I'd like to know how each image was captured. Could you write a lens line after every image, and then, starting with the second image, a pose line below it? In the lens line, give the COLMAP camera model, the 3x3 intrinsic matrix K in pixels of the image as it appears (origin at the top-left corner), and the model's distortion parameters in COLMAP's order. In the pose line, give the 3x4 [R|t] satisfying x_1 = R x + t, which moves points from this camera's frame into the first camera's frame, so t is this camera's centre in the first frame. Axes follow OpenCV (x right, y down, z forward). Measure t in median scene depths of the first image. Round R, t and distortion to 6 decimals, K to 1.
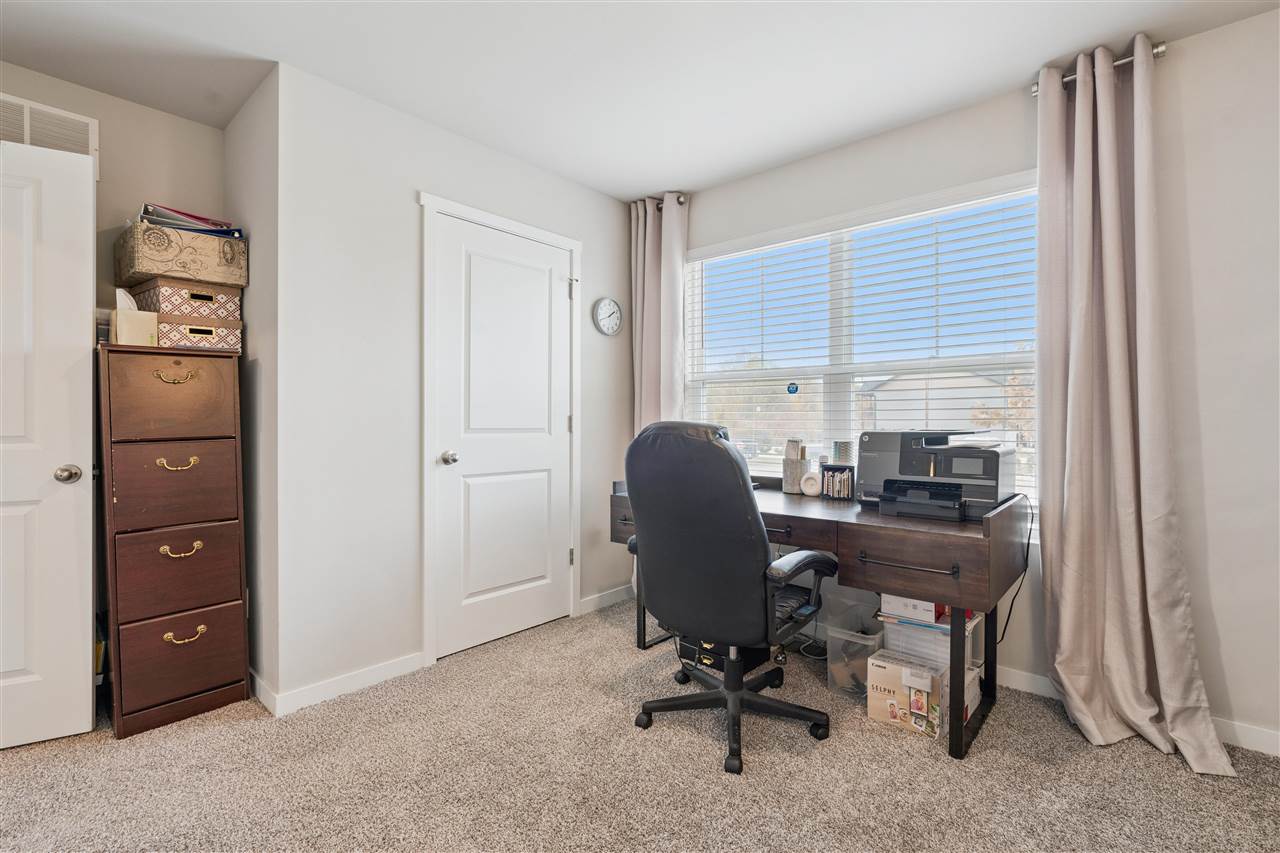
lens RADIAL K [[588.9, 0, 649.8], [0, 588.9, 418.0], [0, 0, 1]] dist [-0.000667, 0.000542]
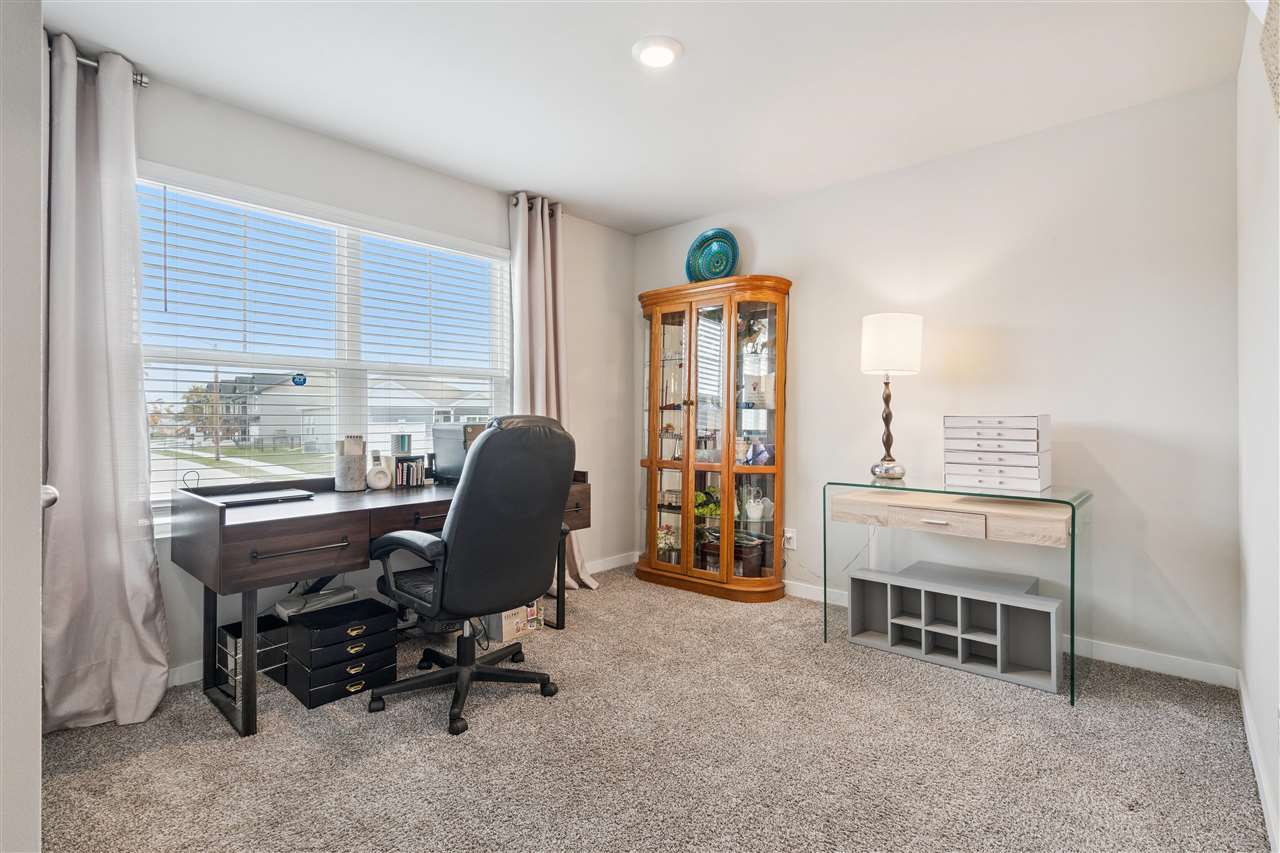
lens RADIAL K [[588.9, 0, 649.9], [0, 588.9, 426.5], [0, 0, 1]] dist [-0.000667, 0.000542]
pose [[0.014541, -0.005007, 0.999882, -0.716408], [0.007541, 0.999960, 0.004898, 0.022239], [-0.999866, 0.007469, 0.014578, 0.509456]]
